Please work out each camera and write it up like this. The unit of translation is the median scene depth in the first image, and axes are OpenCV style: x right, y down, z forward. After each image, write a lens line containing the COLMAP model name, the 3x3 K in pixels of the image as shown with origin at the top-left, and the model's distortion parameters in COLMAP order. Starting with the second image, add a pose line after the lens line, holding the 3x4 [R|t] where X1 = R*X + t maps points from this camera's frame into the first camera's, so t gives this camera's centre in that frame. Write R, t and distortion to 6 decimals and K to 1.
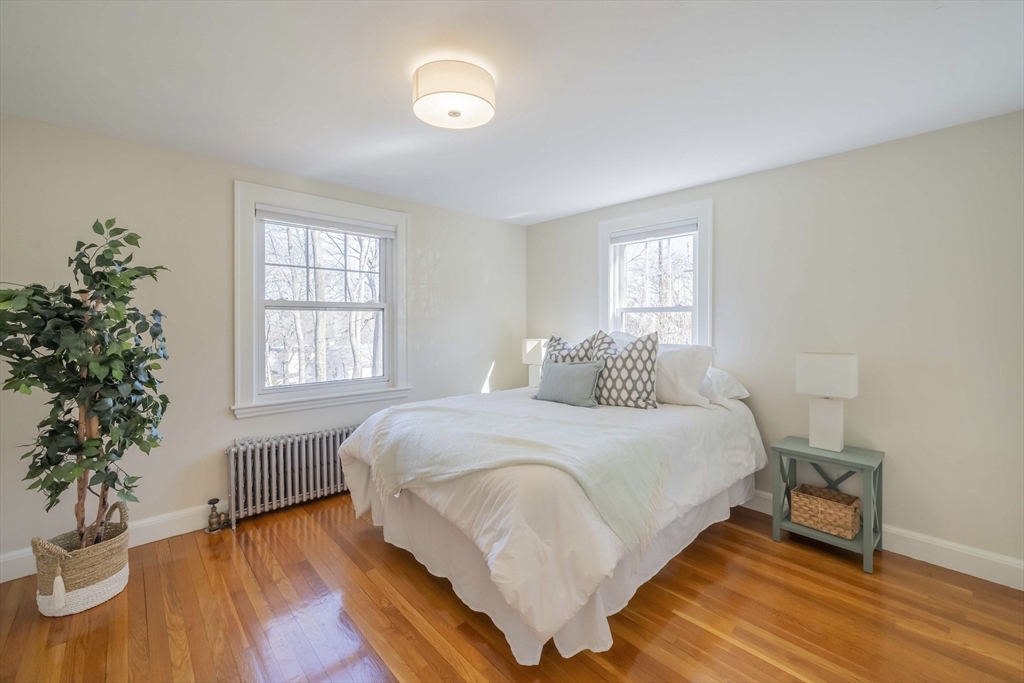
lens RADIAL K [[412.4, 0, 514.0], [0, 412.4, 336.9], [0, 0, 1]] dist [-0.001229, 0.000088]
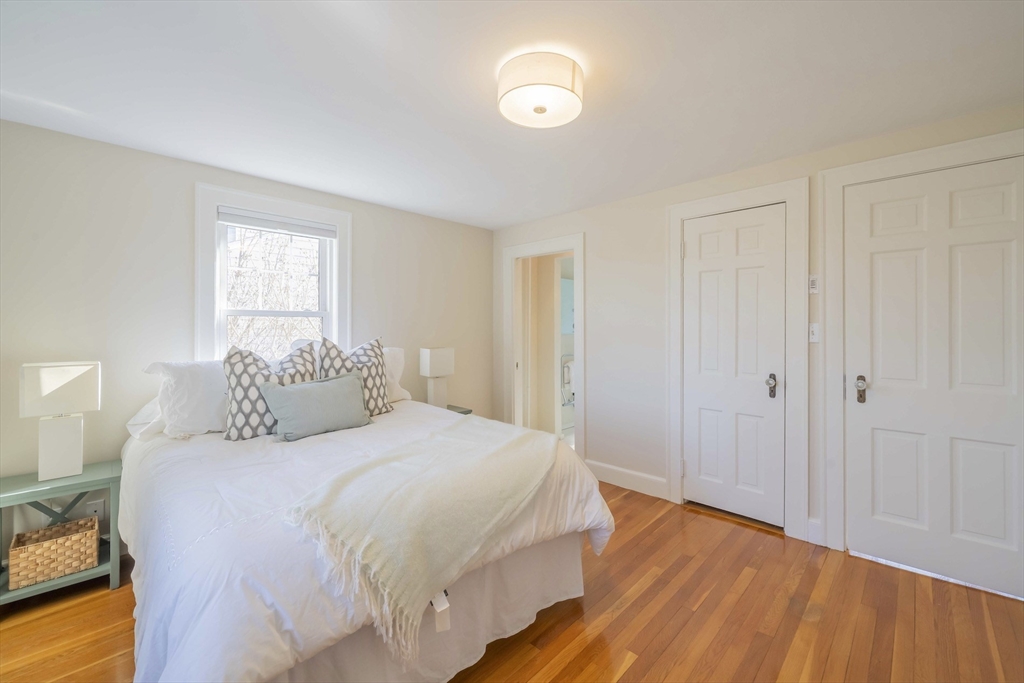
lens RADIAL K [[418.9, 0, 512.0], [0, 418.9, 341.5], [0, 0, 1]] dist [0.000276, 0.000035]
pose [[-0.043323, -0.034668, 0.998459, -0.769065], [0.041634, 0.998467, 0.036474, -0.027809], [-0.998193, 0.043150, -0.041813, 0.768361]]
